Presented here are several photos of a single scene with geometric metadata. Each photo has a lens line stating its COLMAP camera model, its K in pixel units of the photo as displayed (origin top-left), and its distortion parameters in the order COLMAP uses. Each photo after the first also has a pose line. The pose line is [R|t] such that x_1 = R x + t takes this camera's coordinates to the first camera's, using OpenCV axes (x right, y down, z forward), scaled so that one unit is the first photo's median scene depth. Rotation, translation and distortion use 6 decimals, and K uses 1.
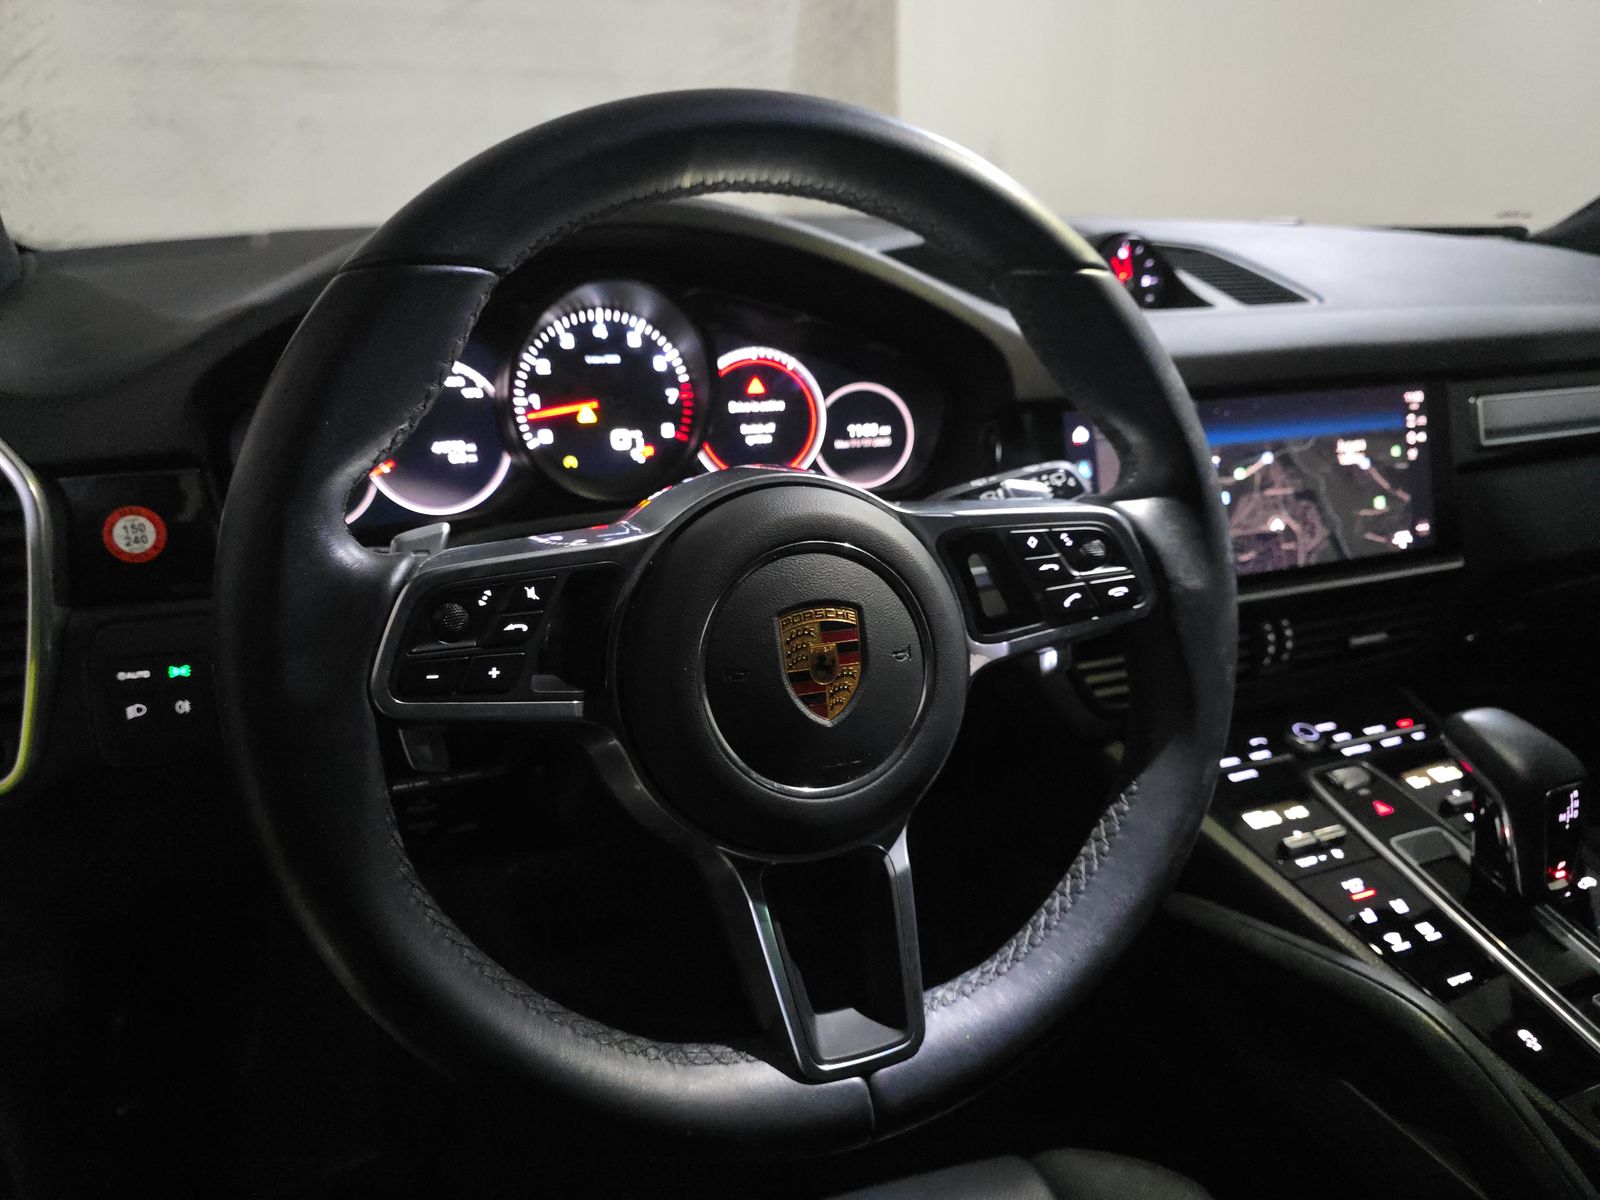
lens RADIAL K [[1040.9, 0, 803.6], [0, 1040.9, 606.6], [0, 0, 1]] dist [0.036198, -0.033188]
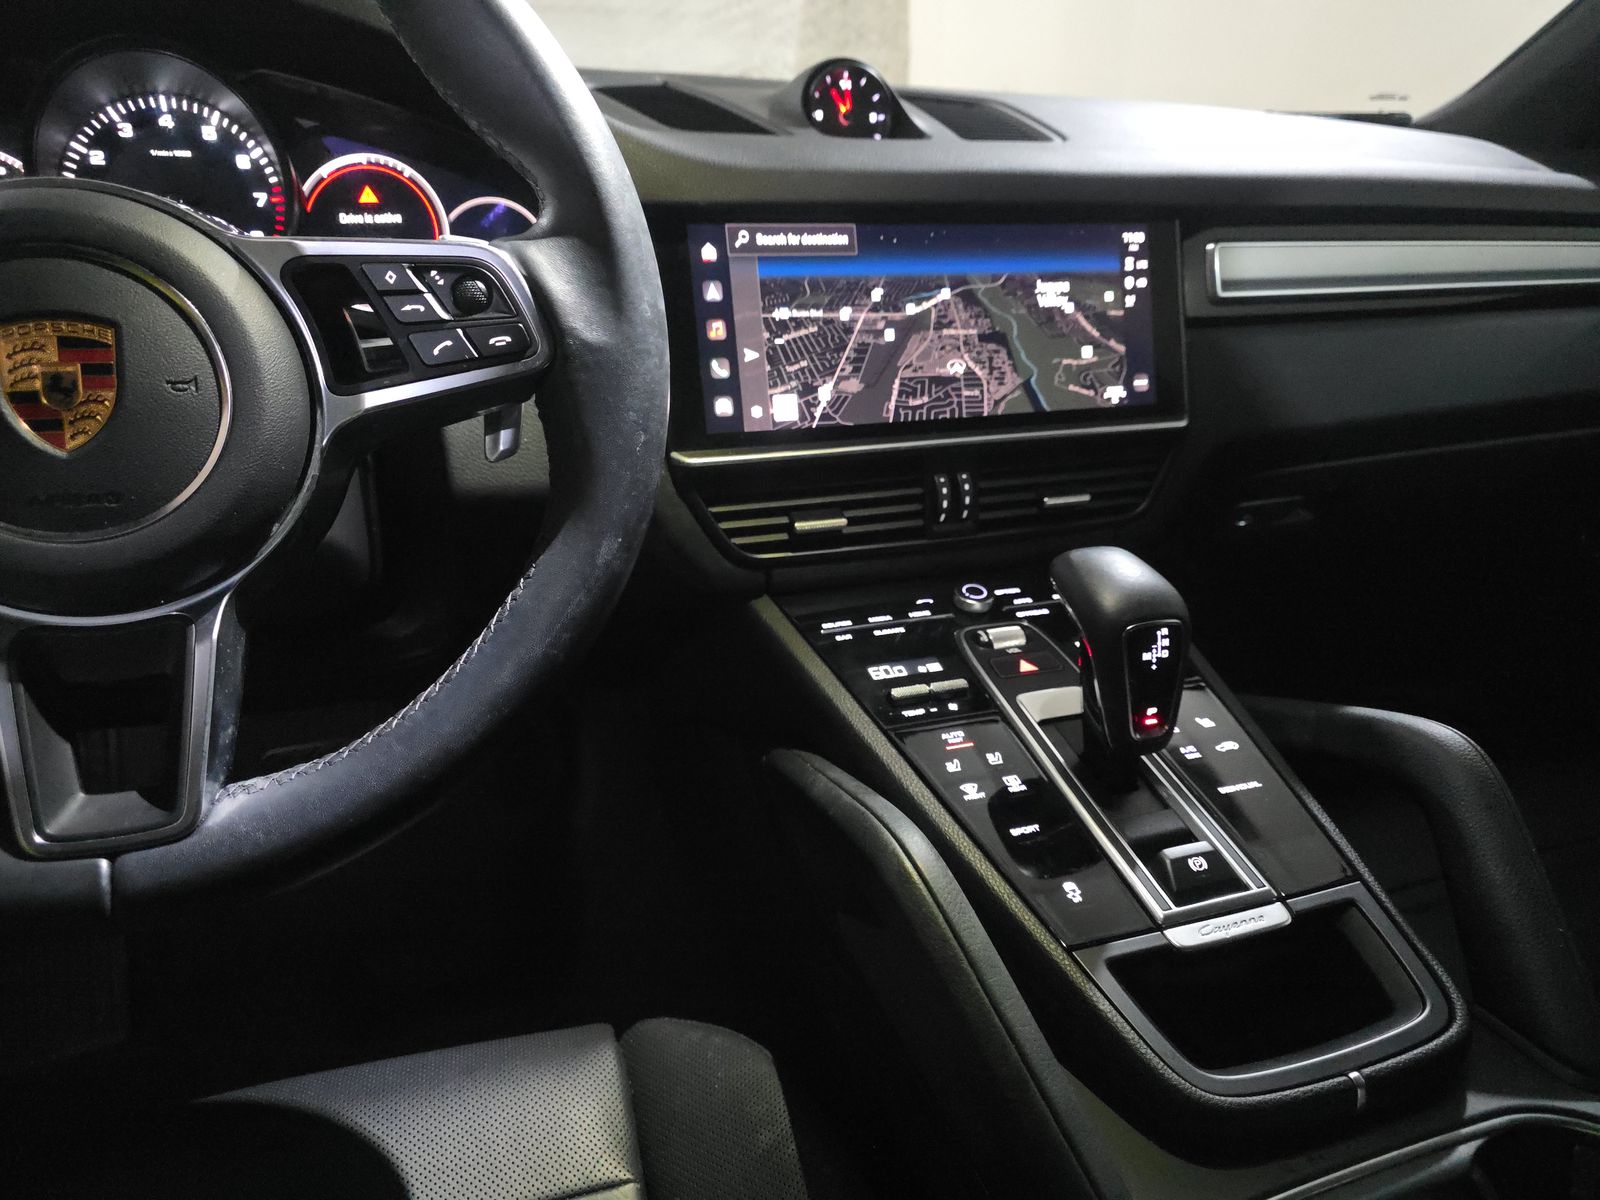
lens RADIAL K [[1040.9, 0, 793.4], [0, 1040.9, 607.1], [0, 0, 1]] dist [0.036198, -0.033188]
pose [[0.999388, 0.021758, -0.027382, 0.360628], [-0.020735, 0.999097, 0.037094, 0.107026], [0.028164, -0.036503, 0.998937, 0.077825]]
